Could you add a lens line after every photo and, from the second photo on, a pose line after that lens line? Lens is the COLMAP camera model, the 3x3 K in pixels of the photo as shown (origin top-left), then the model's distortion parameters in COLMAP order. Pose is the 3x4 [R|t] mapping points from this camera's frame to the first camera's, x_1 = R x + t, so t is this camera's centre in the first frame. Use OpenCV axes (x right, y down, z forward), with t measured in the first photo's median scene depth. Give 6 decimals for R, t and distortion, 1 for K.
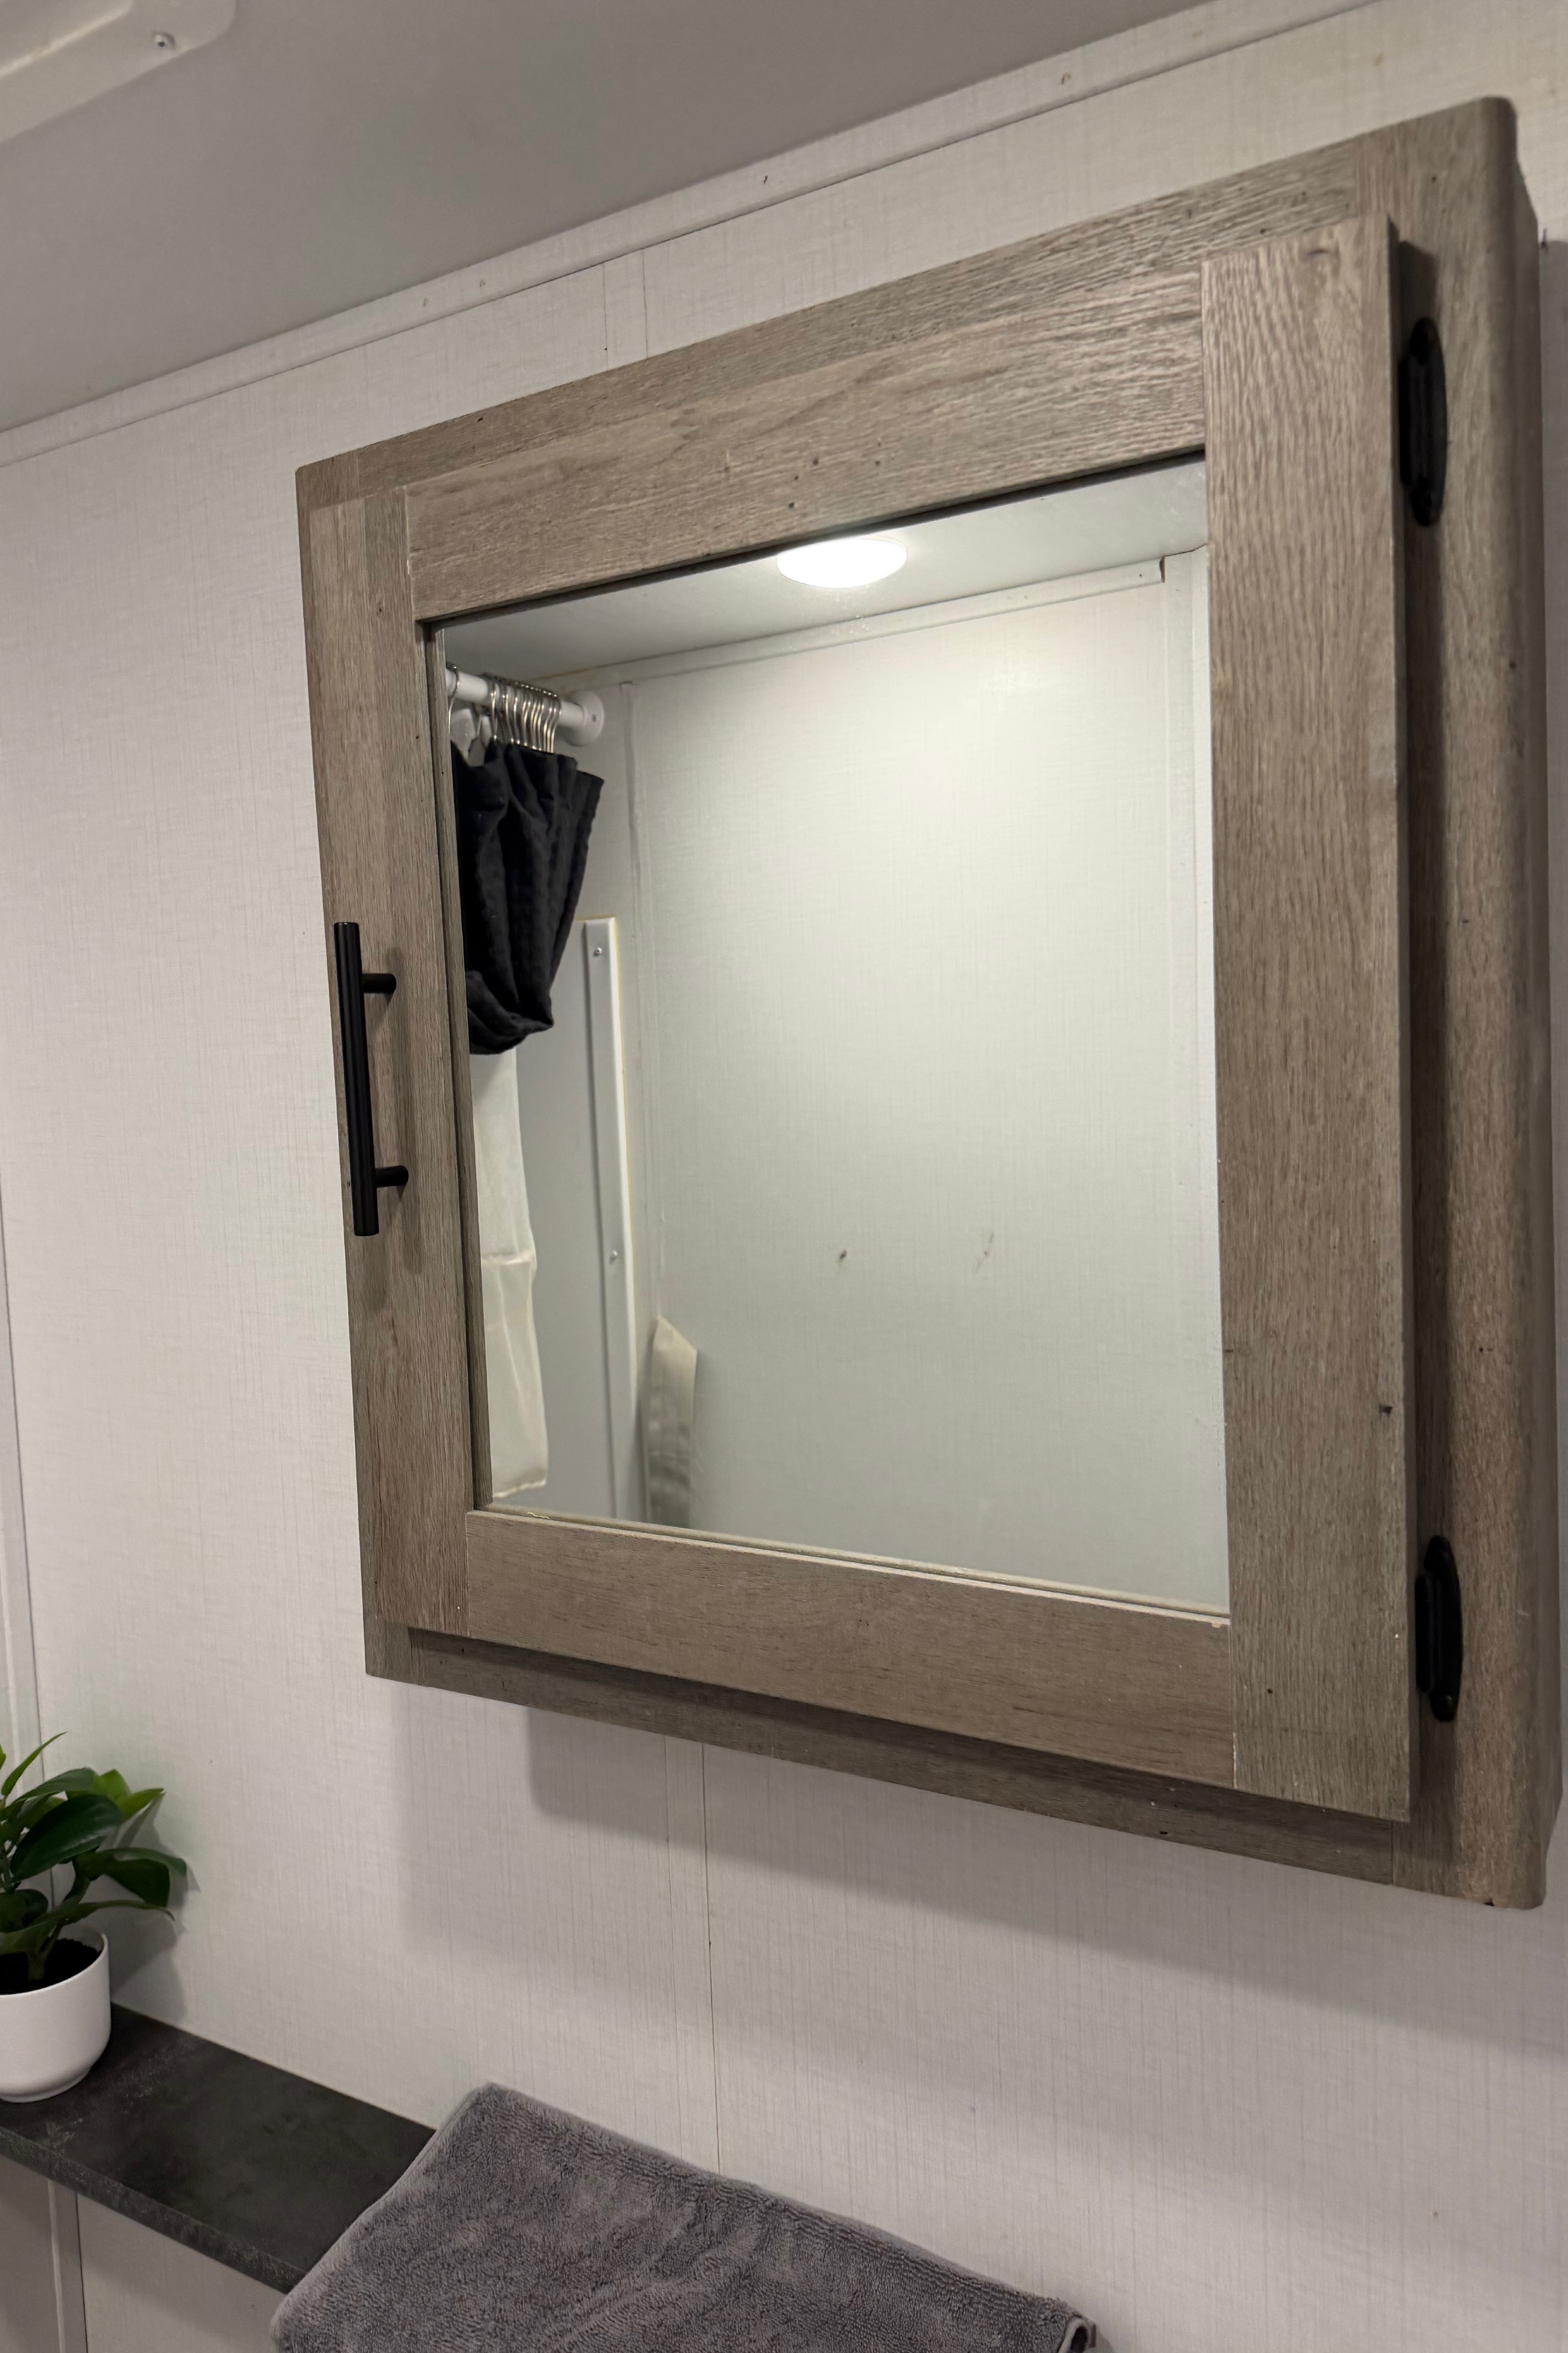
lens RADIAL K [[1652.4, 0, 783.4], [0, 1652.4, 1187.4], [0, 0, 1]] dist [0.026990, -0.038388]
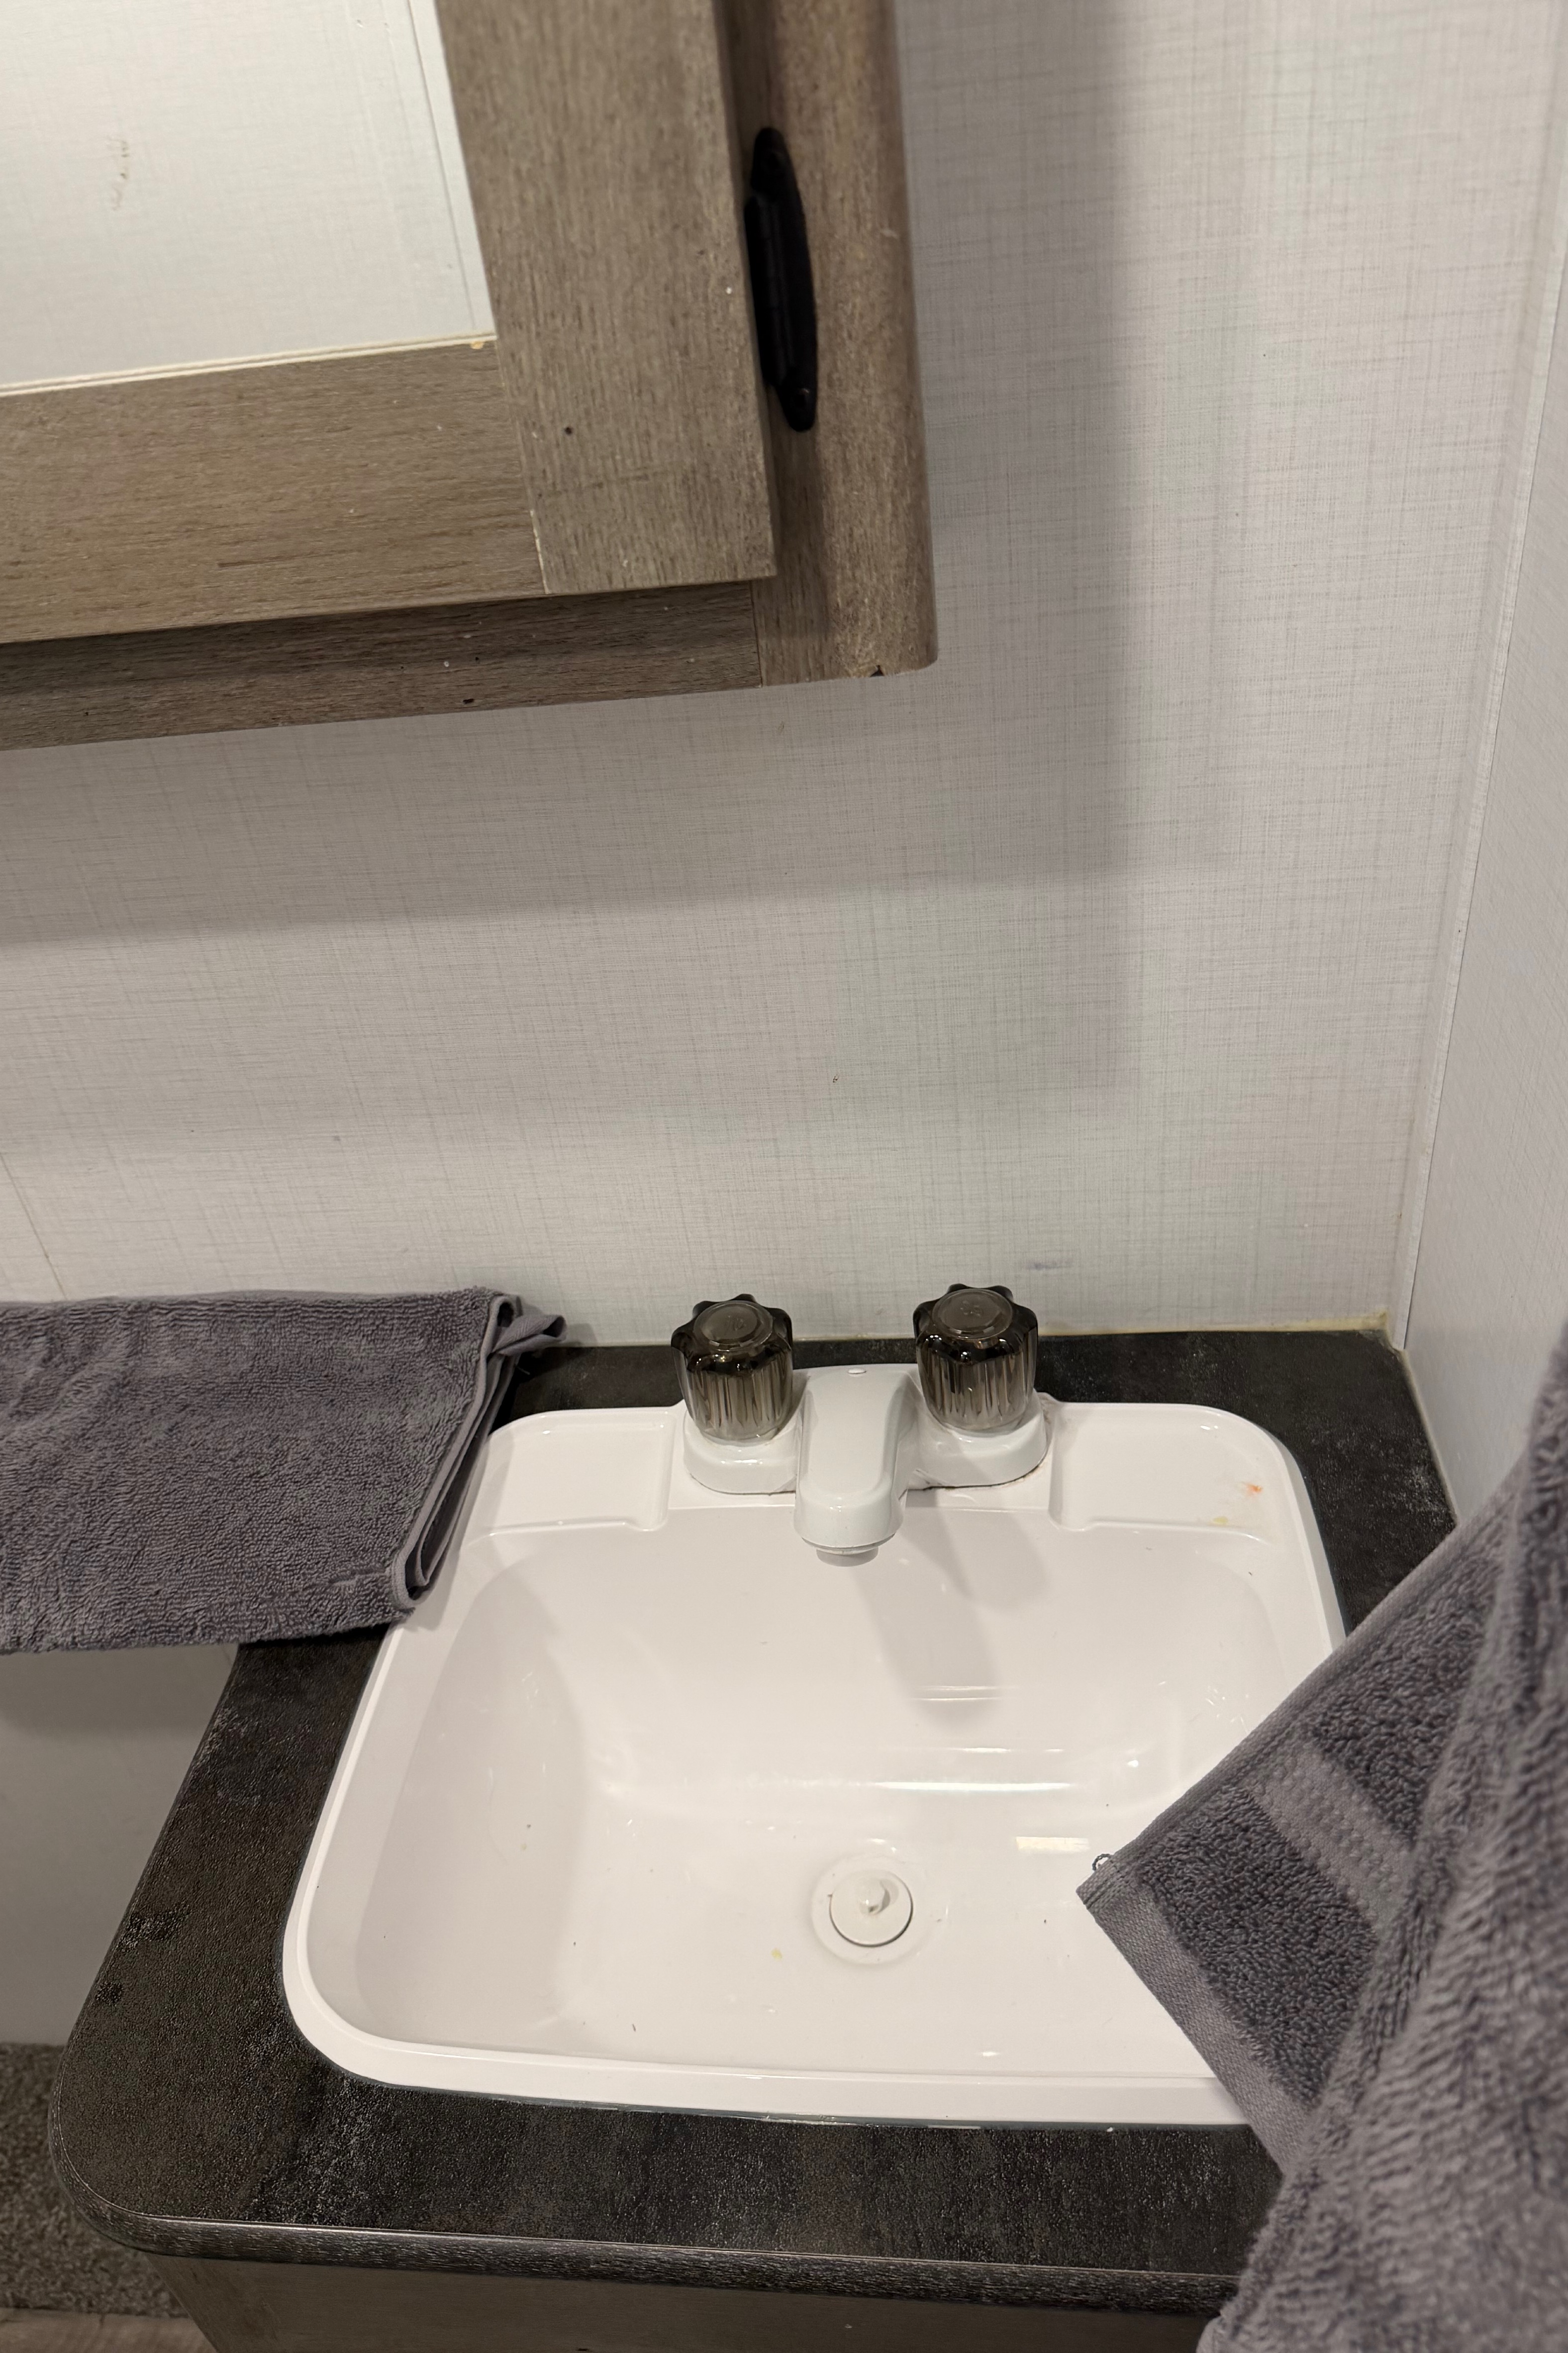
lens RADIAL K [[1652.4, 0, 815.8], [0, 1652.4, 1170.5], [0, 0, 1]] dist [0.026990, -0.038388]
pose [[0.896650, -0.292960, 0.331954, 0.058017], [0.099220, 0.863665, 0.494205, 0.208970], [-0.431480, -0.410192, 0.803472, 0.241708]]
